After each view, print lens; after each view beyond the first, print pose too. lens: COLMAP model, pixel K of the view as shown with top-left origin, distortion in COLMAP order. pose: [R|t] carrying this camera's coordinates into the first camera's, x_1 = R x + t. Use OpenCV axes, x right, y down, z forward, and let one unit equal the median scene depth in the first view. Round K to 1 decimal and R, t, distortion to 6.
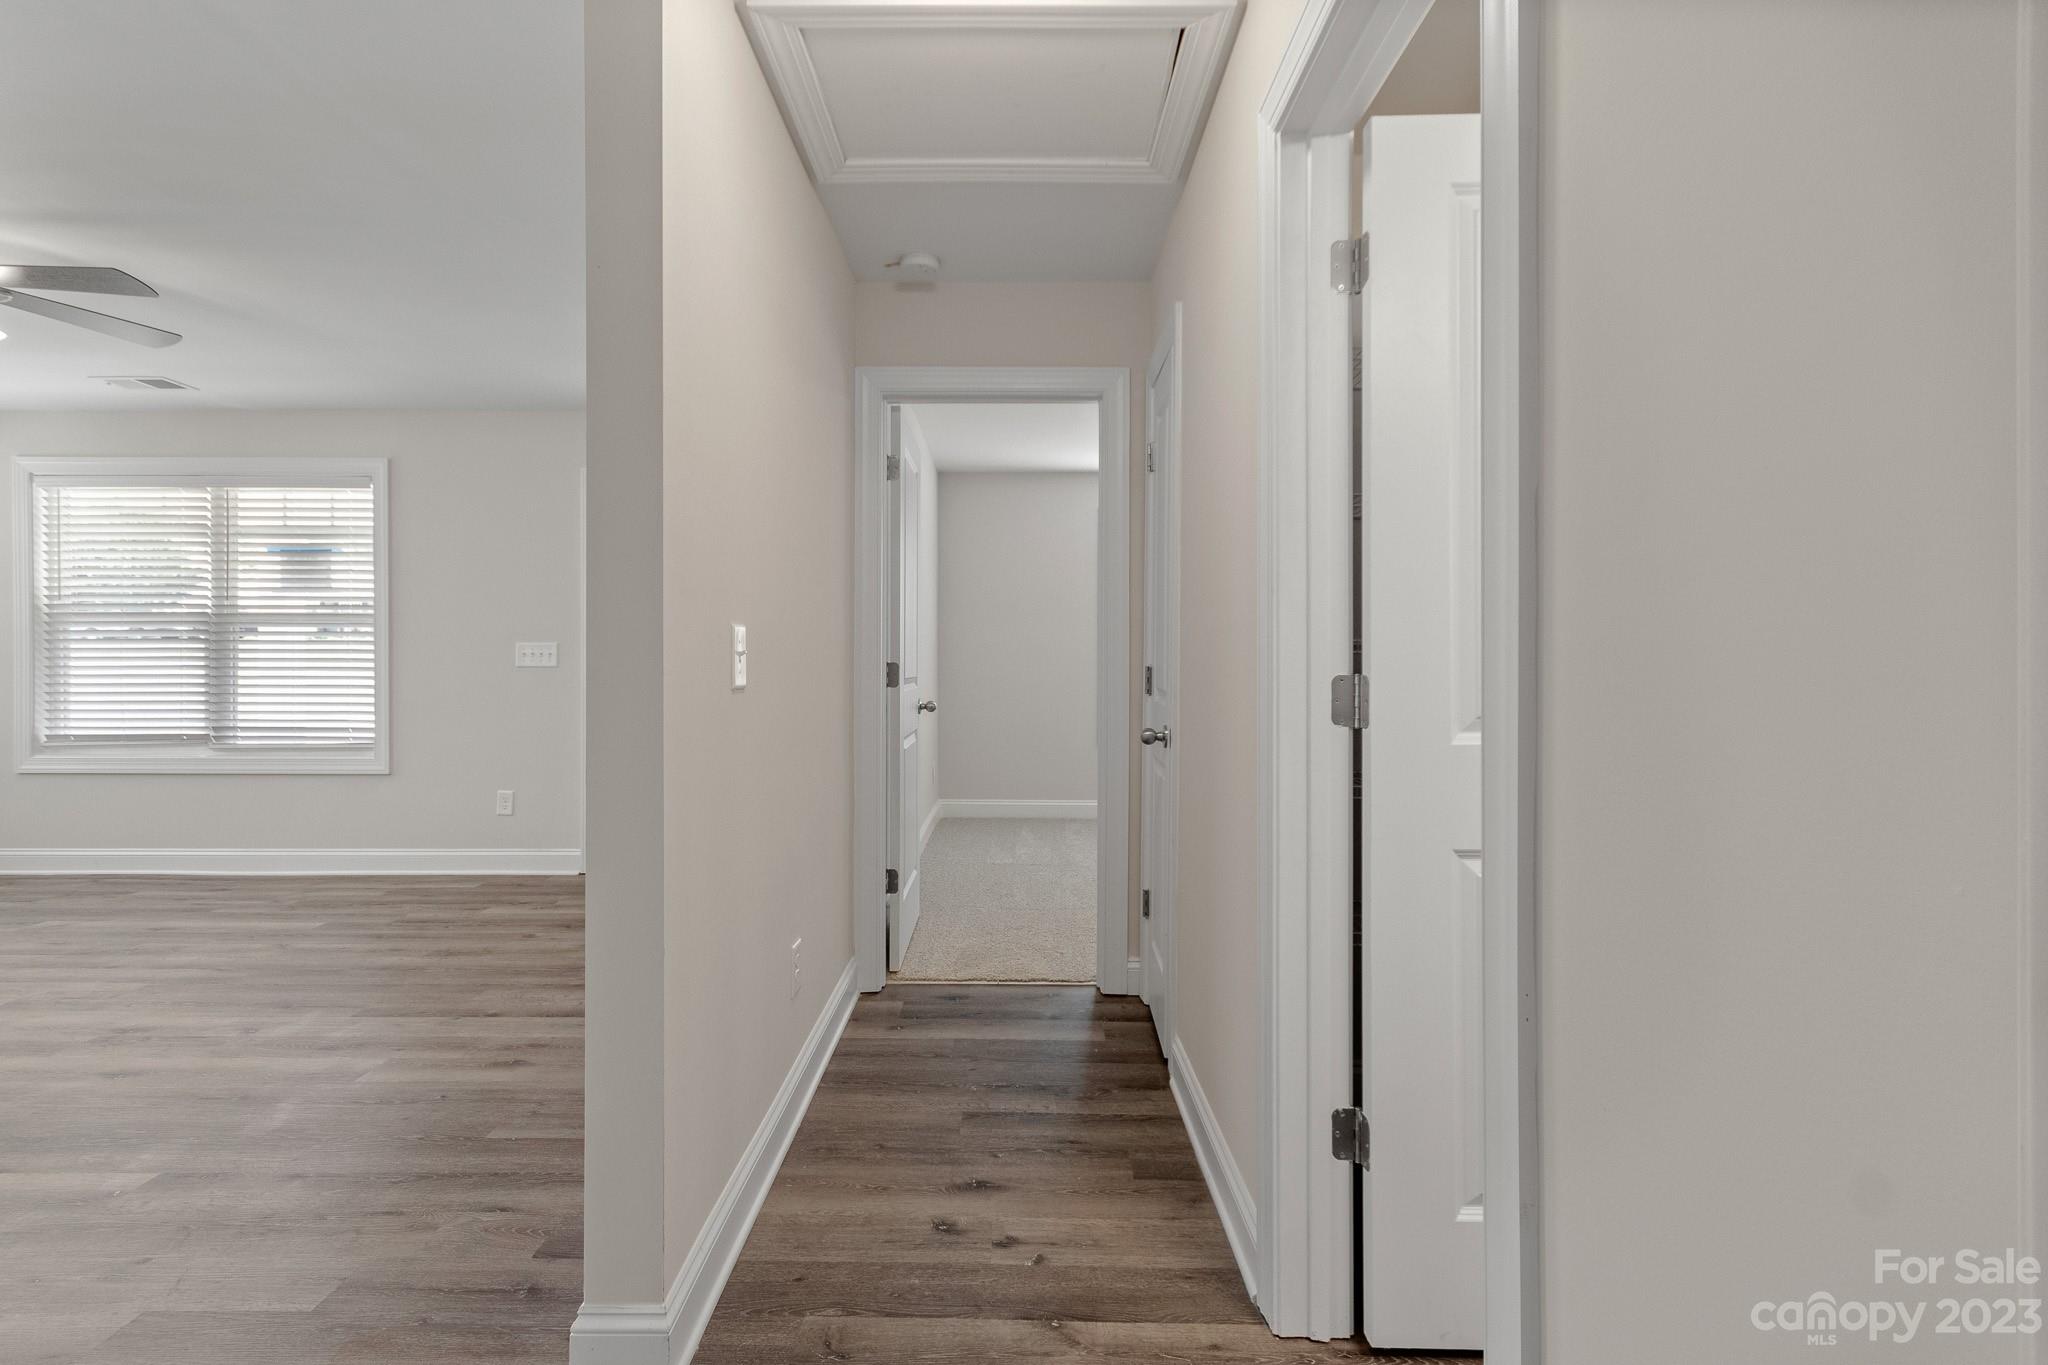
lens RADIAL K [[963.1, 0, 1021.6], [0, 963.1, 659.4], [0, 0, 1]] dist [0.018458, -0.002400]
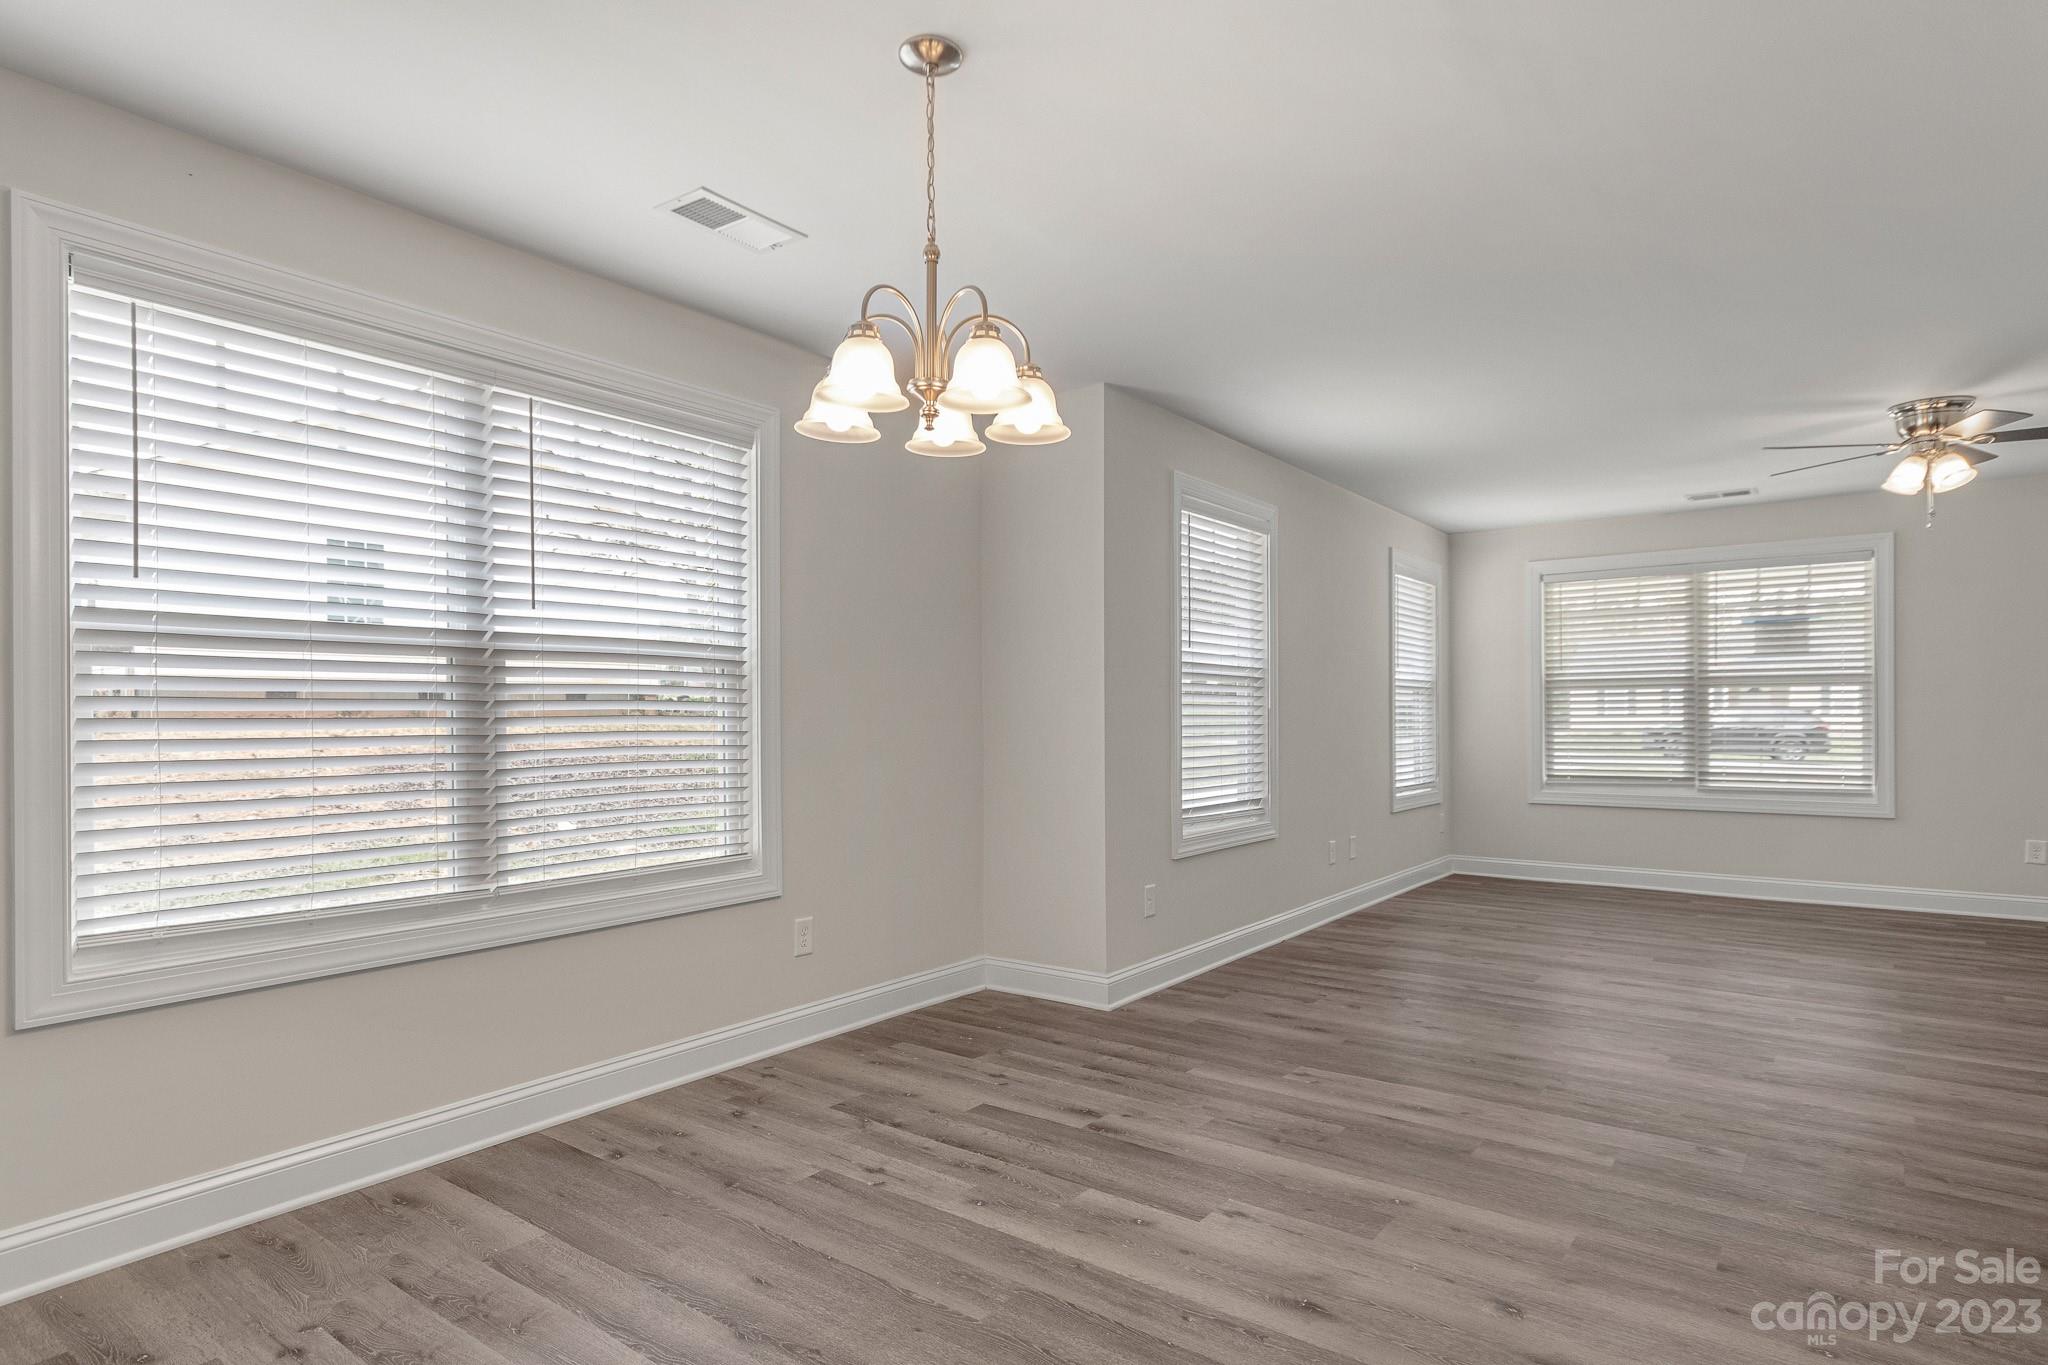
lens RADIAL K [[1111.4, 0, 1002.7], [0, 1111.4, 719.8], [0, 0, 1]] dist [0.008122, 0.002278]
pose [[0.802506, -0.005518, -0.596618, -0.792875], [0.003943, 0.999984, -0.003946, 0.007916], [0.596630, 0.000814, 0.802516, -0.708398]]
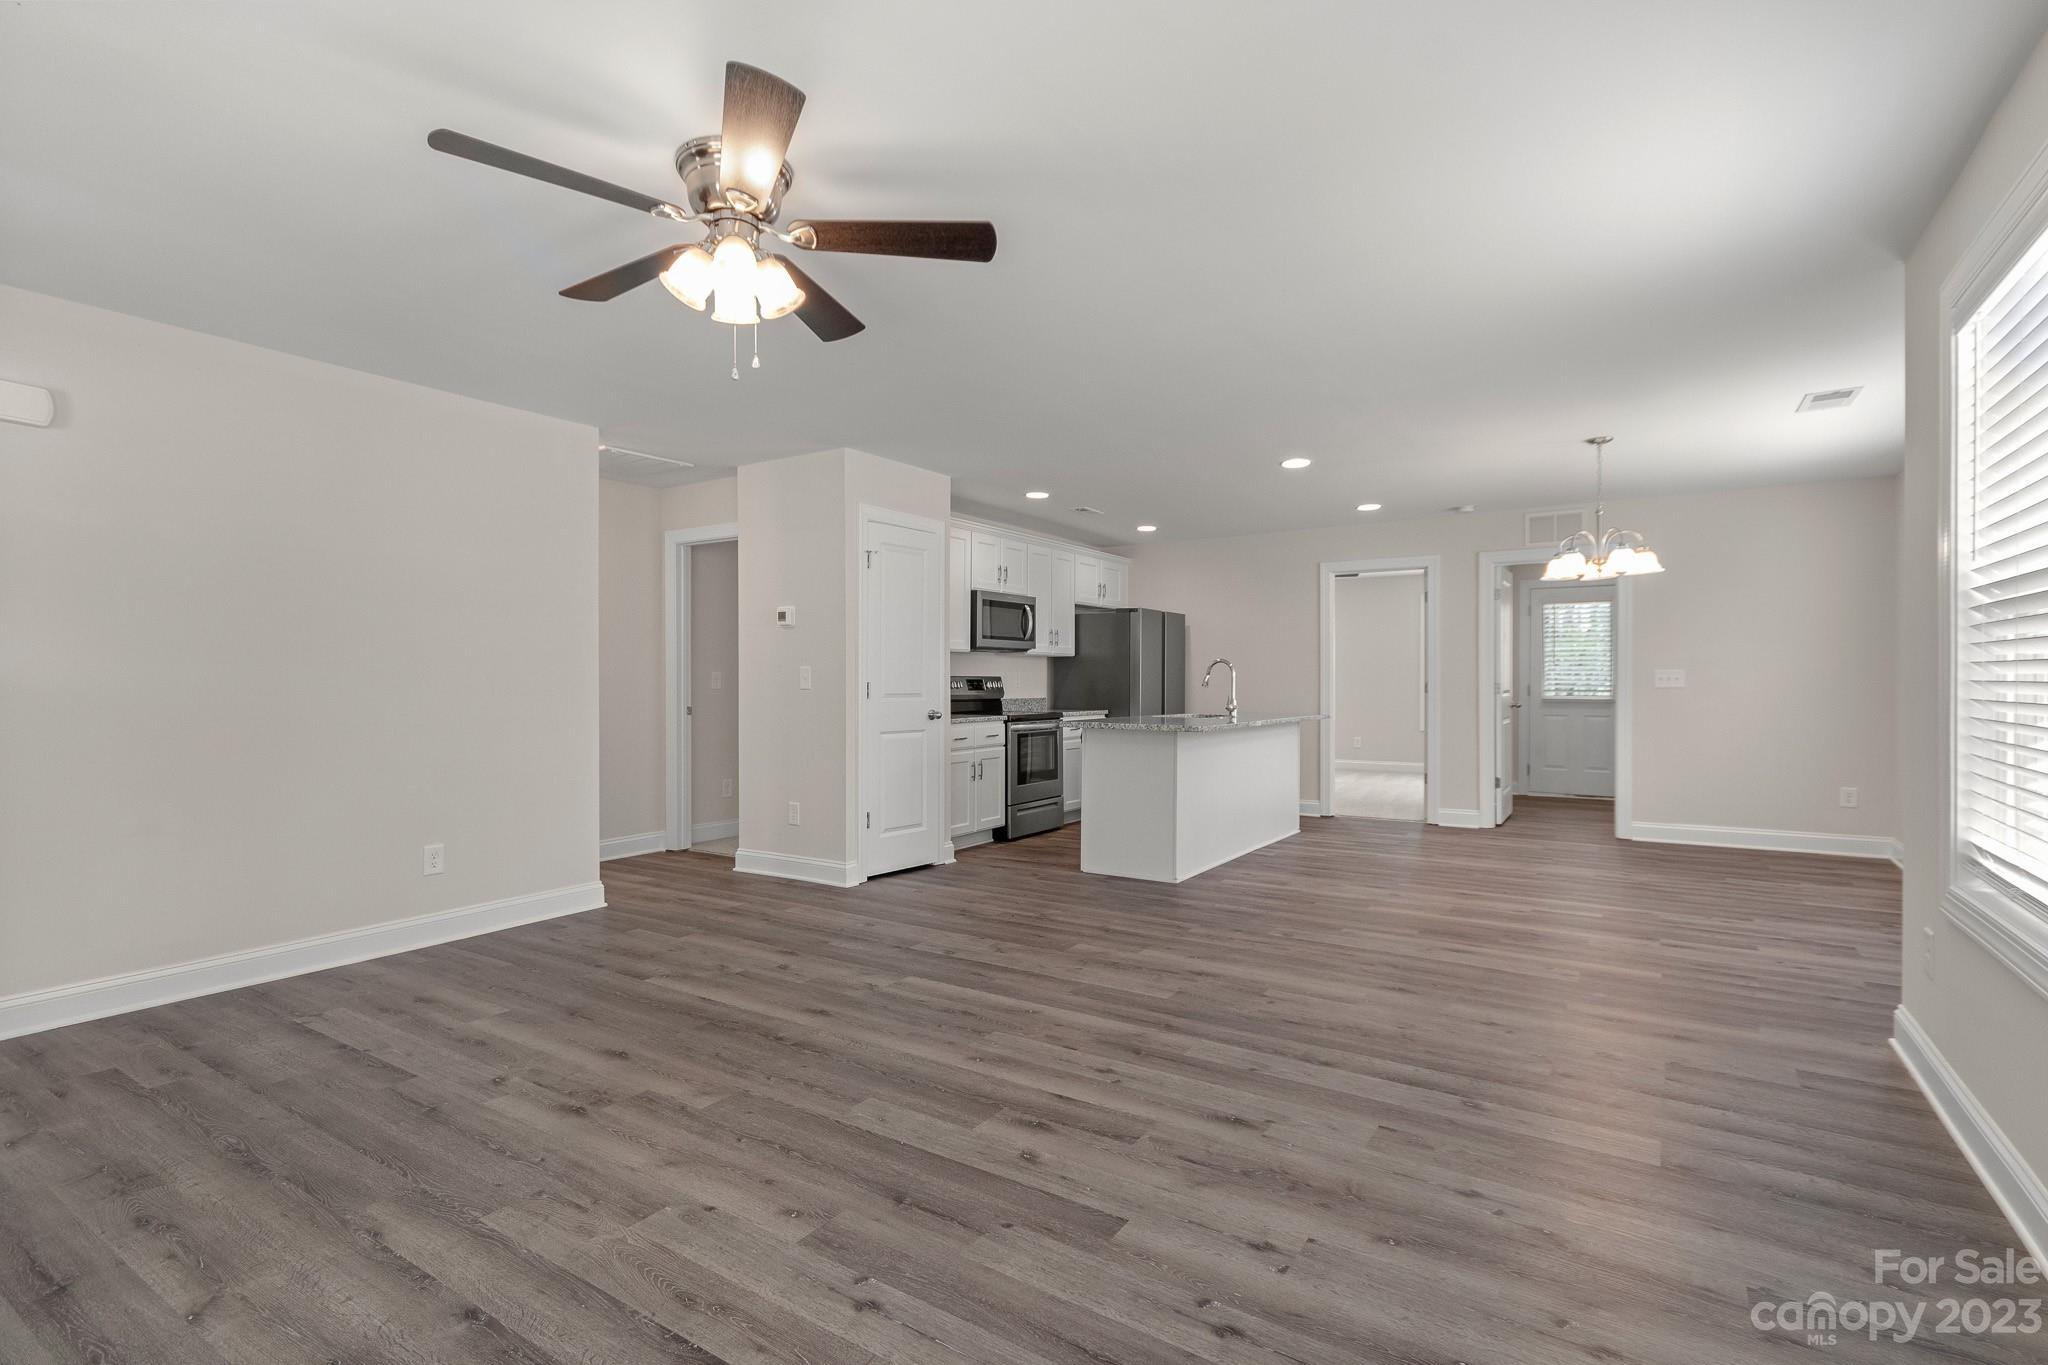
lens RADIAL K [[963.1, 0, 1018.1], [0, 963.1, 683.2], [0, 0, 1]] dist [0.018458, -0.002400]
pose [[-0.844791, 0.000335, 0.535096, -1.142116], [0.004064, 0.999975, 0.005791, -0.002750], [-0.535081, 0.007067, -0.844771, 1.013362]]
